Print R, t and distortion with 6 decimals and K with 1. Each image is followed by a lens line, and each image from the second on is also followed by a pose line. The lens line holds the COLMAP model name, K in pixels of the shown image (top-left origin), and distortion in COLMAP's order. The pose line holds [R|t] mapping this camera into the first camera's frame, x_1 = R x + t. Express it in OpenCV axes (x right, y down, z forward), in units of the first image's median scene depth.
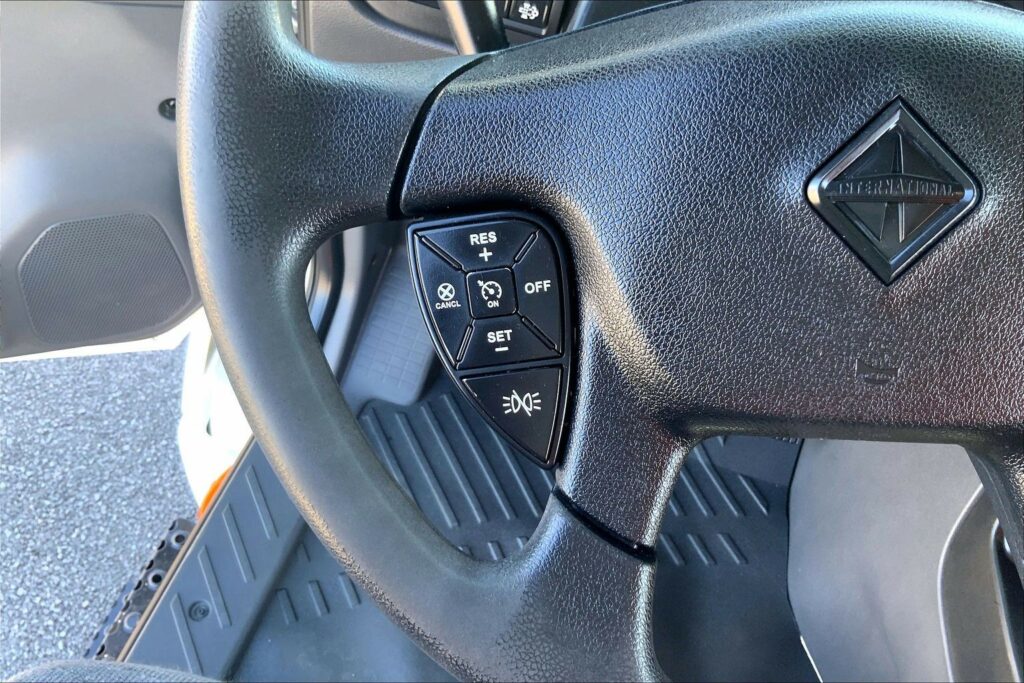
lens RADIAL K [[852.3, 0, 514.1], [0, 852.3, 340.0], [0, 0, 1]] dist [0.085035, -0.161584]
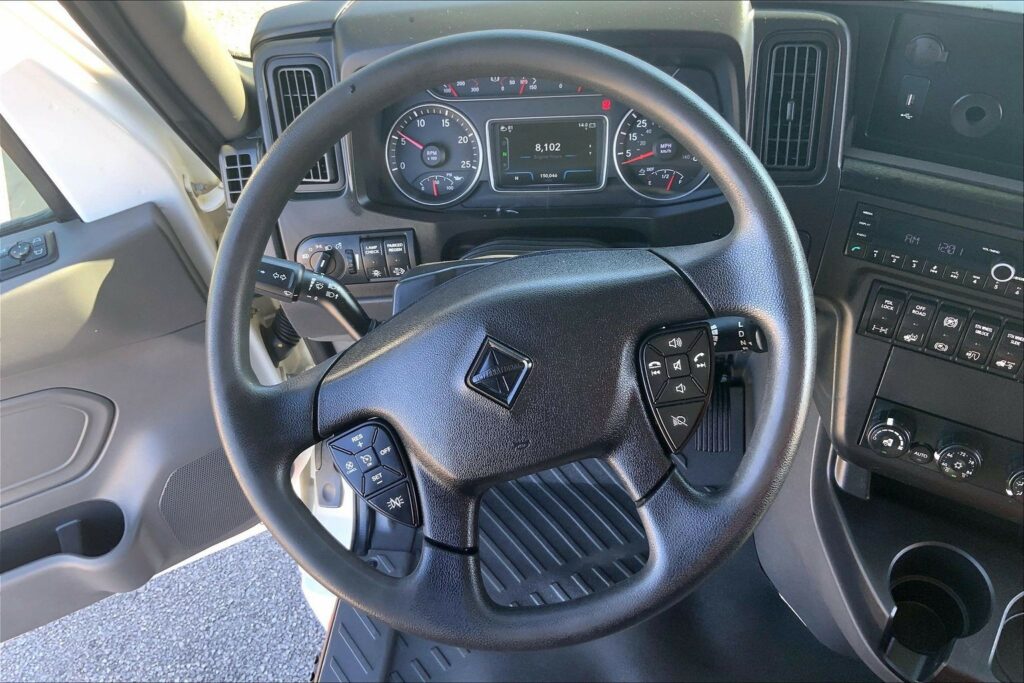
lens RADIAL K [[852.3, 0, 513.8], [0, 852.3, 342.1], [0, 0, 1]] dist [0.085035, -0.161584]
pose [[0.942502, -0.323327, -0.084561, 0.082024], [0.313256, 0.942852, -0.113584, 0.003803], [0.116453, 0.080564, 0.989923, -0.158365]]
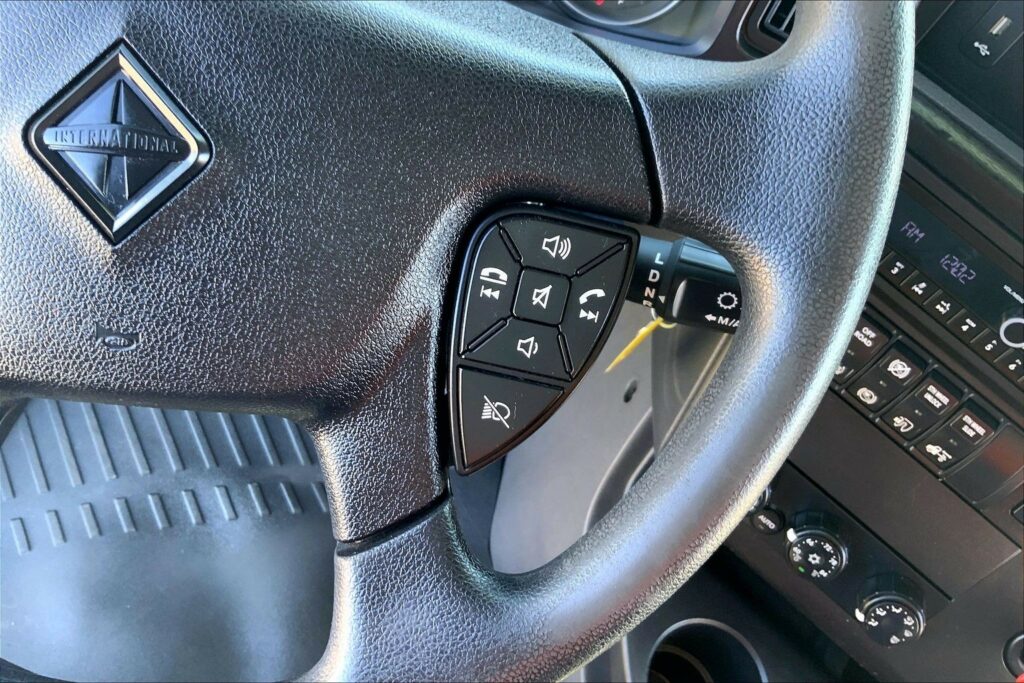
lens RADIAL K [[852.3, 0, 513.8], [0, 852.3, 335.6], [0, 0, 1]] dist [0.085035, -0.161584]
pose [[0.989134, 0.047095, 0.139271, 0.085603], [-0.055192, 0.996968, 0.054855, -0.004713], [-0.136266, -0.061945, 0.988734, 0.002101]]
